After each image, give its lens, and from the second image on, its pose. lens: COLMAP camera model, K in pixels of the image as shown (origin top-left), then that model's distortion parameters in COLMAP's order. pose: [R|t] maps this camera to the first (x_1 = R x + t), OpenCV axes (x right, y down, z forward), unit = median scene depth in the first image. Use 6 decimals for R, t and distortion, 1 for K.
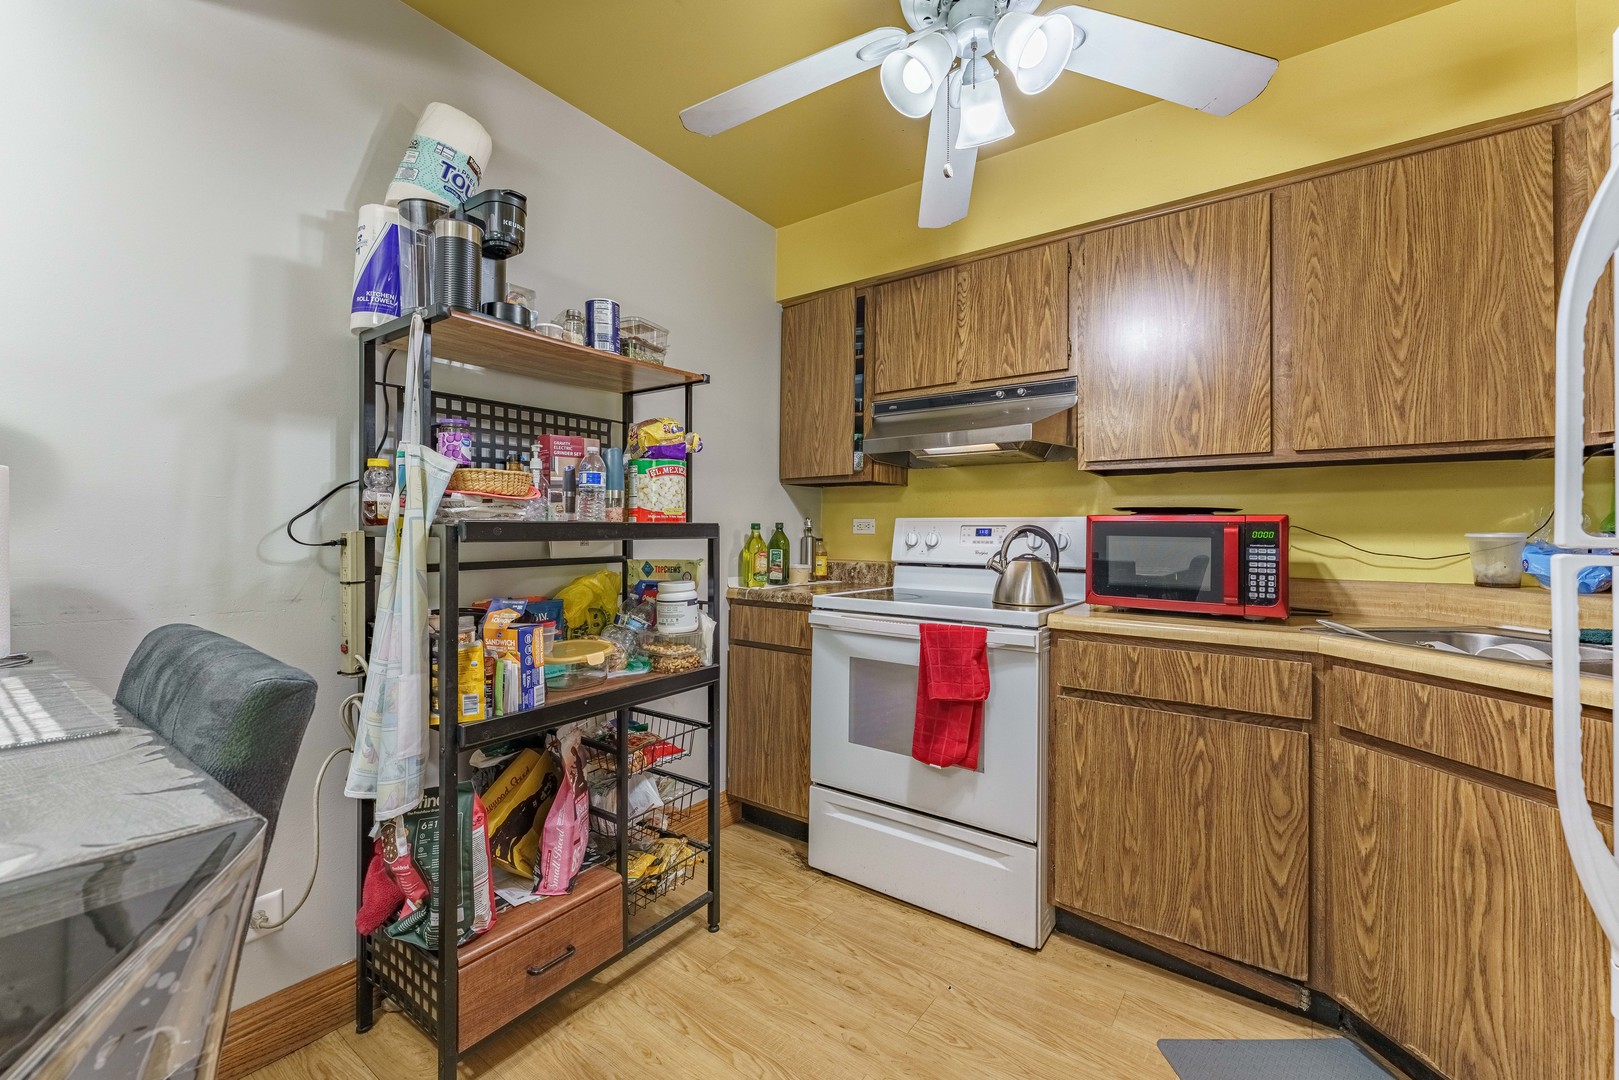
lens RADIAL K [[660.7, 0, 813.4], [0, 660.7, 533.9], [0, 0, 1]] dist [0.001744, -0.001528]
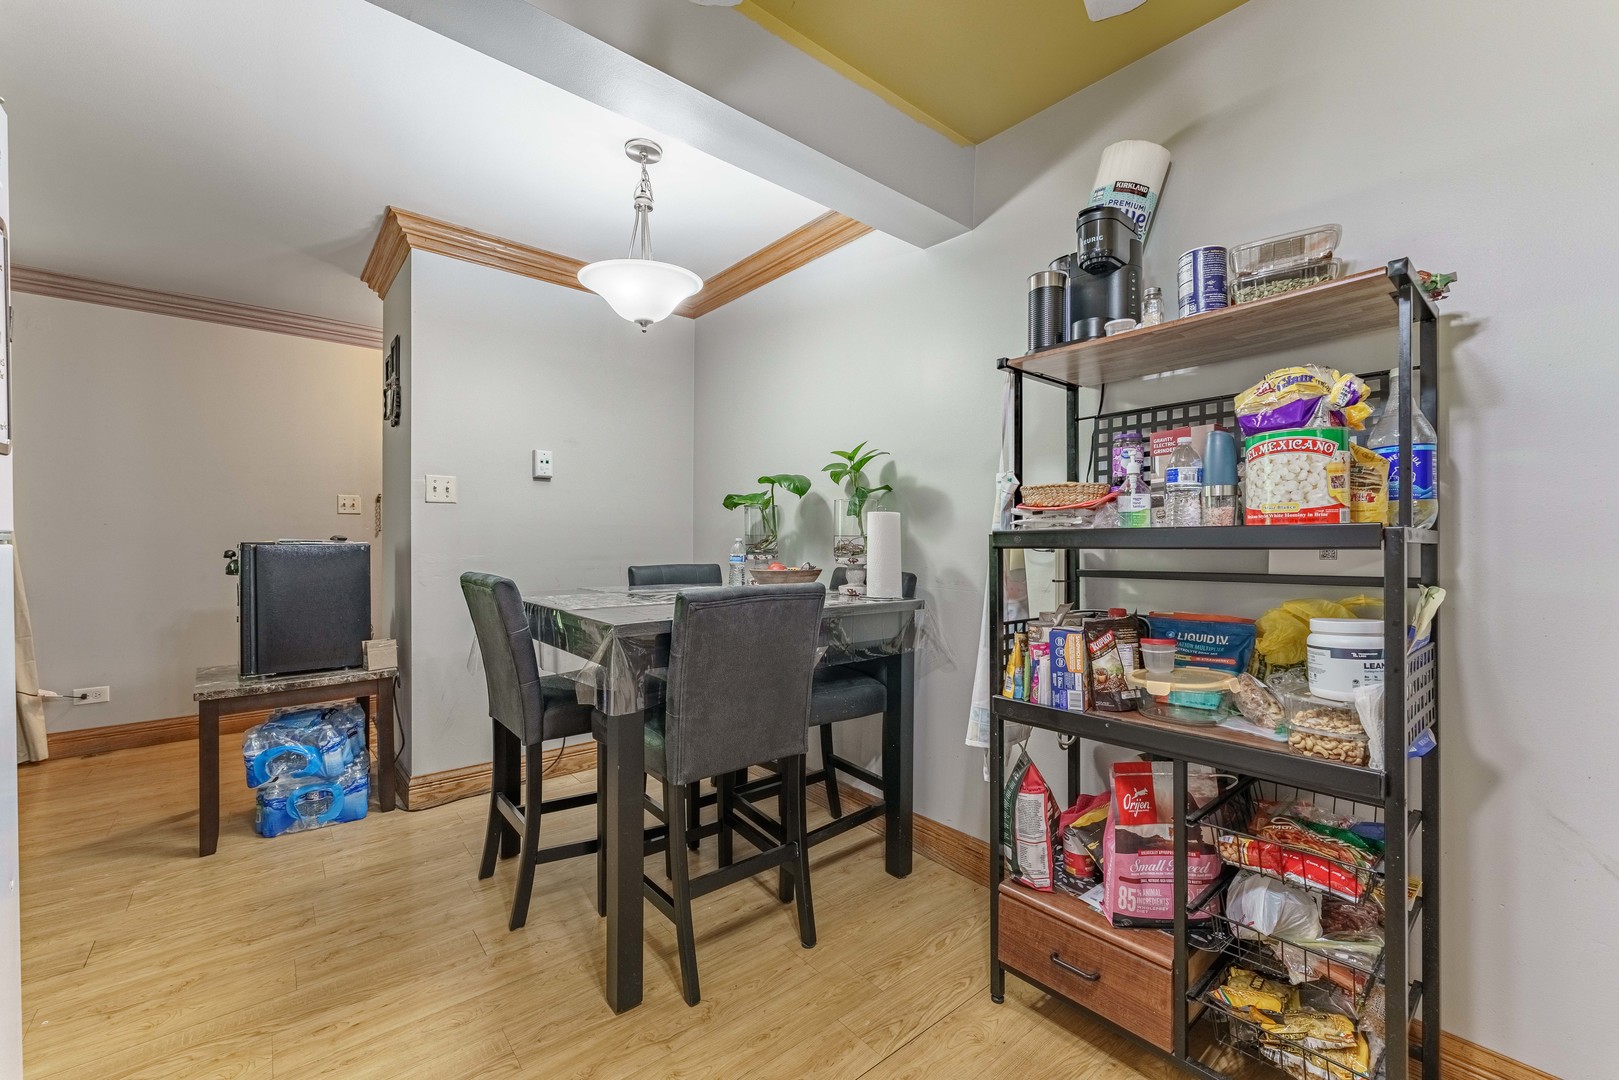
lens RADIAL K [[660.7, 0, 814.4], [0, 660.7, 544.5], [0, 0, 1]] dist [0.001744, -0.001528]
pose [[-0.245308, -0.001960, -0.969443, 0.597518], [0.000118, 0.999998, -0.002052, 0.005049], [0.969445, -0.000618, -0.245308, 0.764399]]
